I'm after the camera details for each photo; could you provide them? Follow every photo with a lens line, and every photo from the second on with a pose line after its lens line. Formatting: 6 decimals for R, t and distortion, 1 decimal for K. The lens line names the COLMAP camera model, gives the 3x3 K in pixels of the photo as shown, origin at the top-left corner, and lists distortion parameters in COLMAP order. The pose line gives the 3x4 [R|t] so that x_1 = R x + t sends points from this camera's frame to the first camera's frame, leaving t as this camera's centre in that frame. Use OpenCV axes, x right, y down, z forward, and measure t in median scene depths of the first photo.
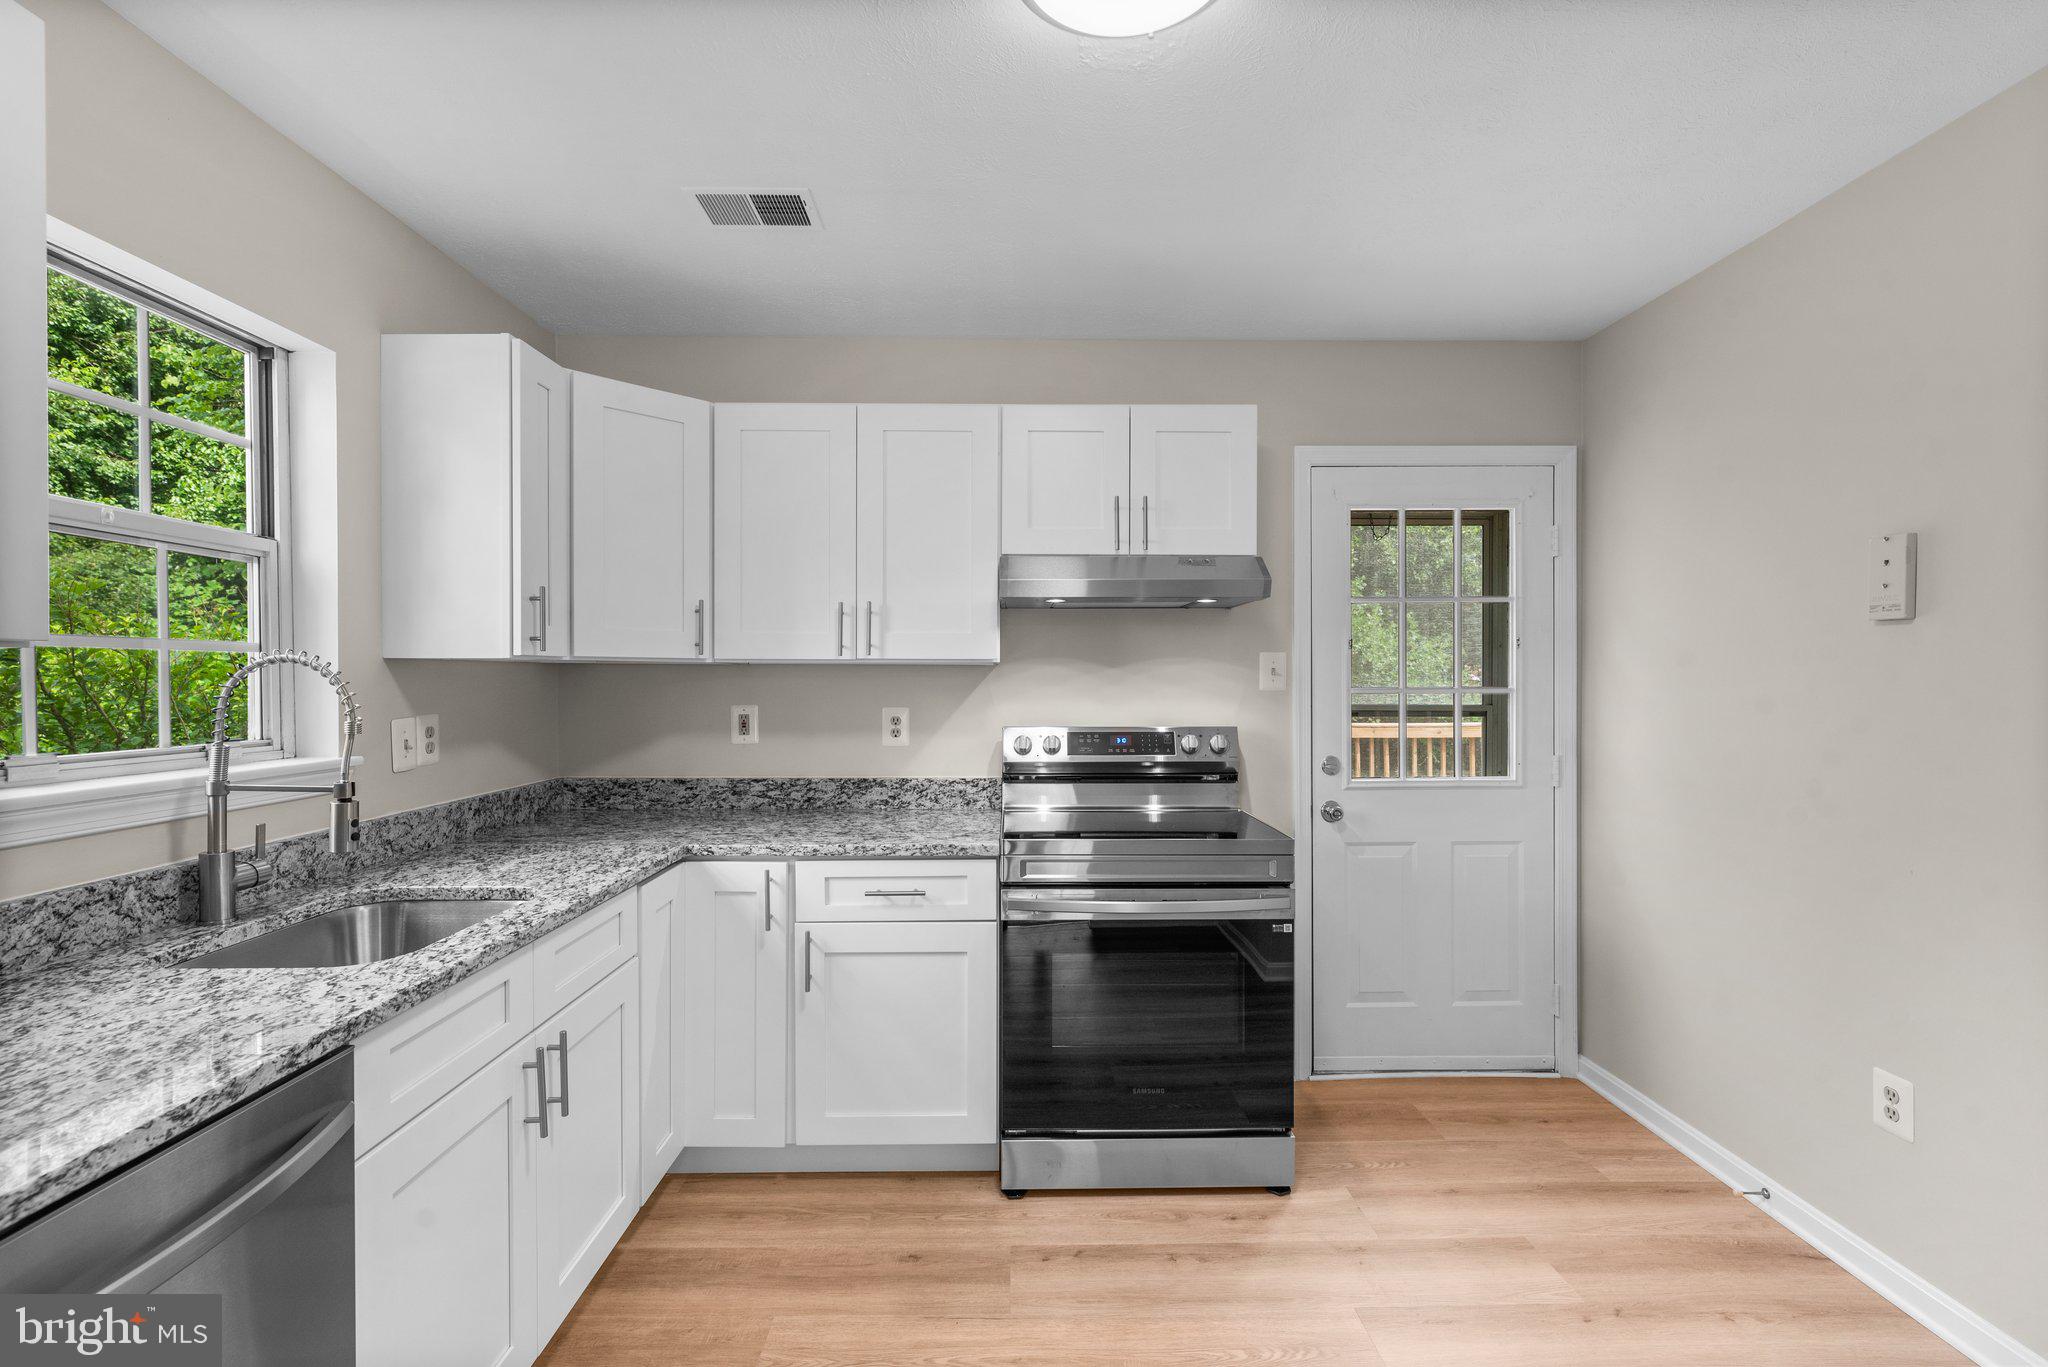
lens RADIAL K [[923.4, 0, 1024.0], [0, 923.4, 683.5], [0, 0, 1]] dist [-0.000452, -0.000555]
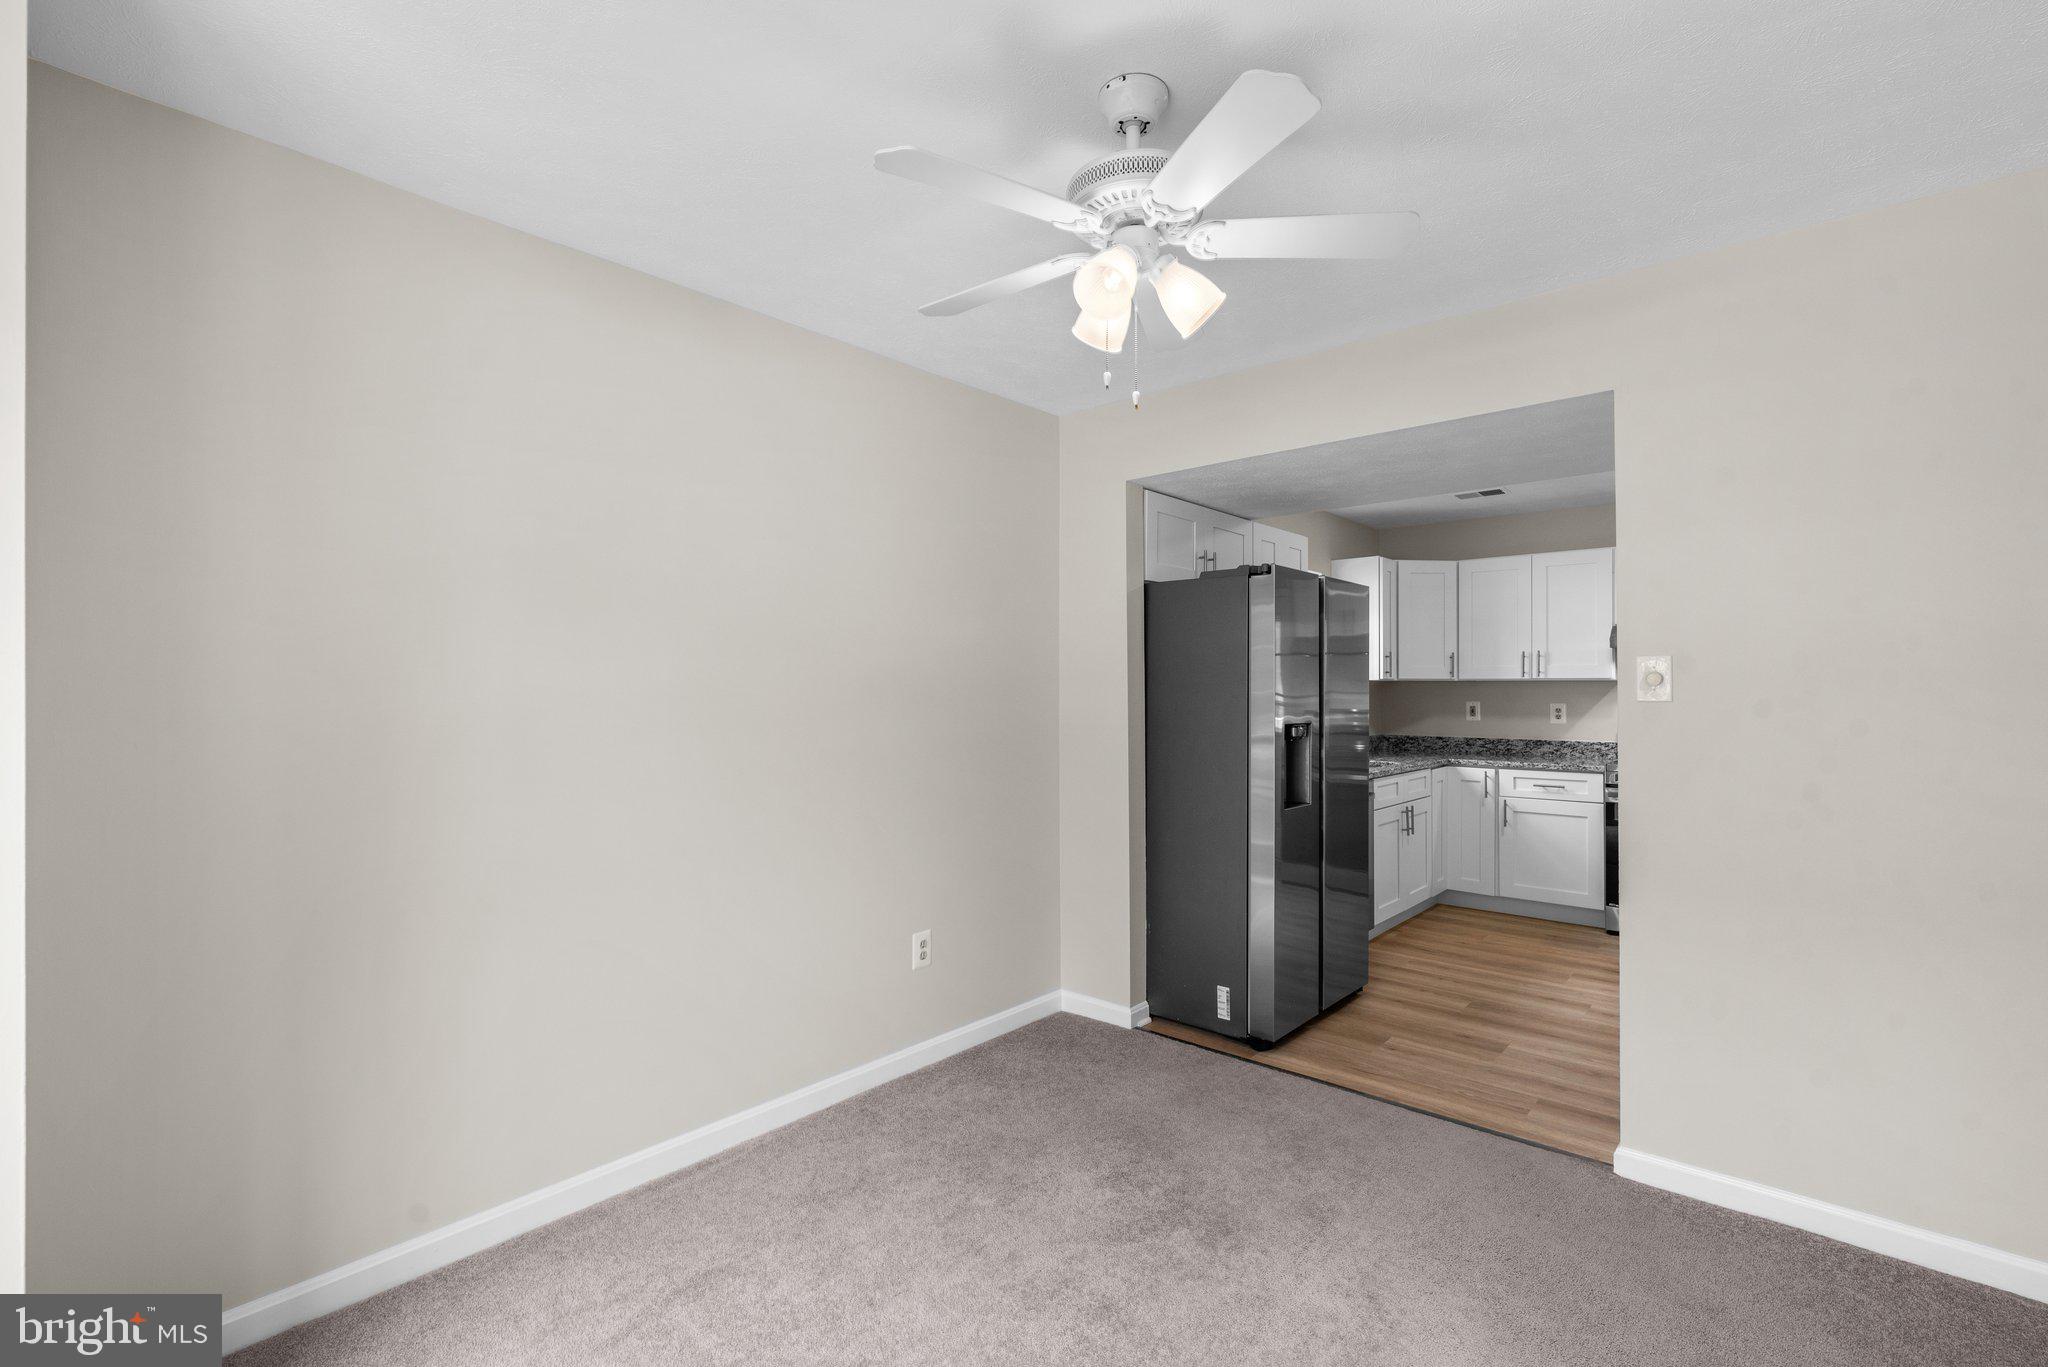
lens RADIAL K [[923.4, 0, 1024.0], [0, 923.4, 683.5], [0, 0, 1]] dist [-0.000452, -0.000555]
pose [[0.744392, -0.005861, -0.667717, 0.347269], [-0.003249, 0.999918, -0.012399, 0.013740], [0.667735, 0.011399, 0.744312, -1.278184]]
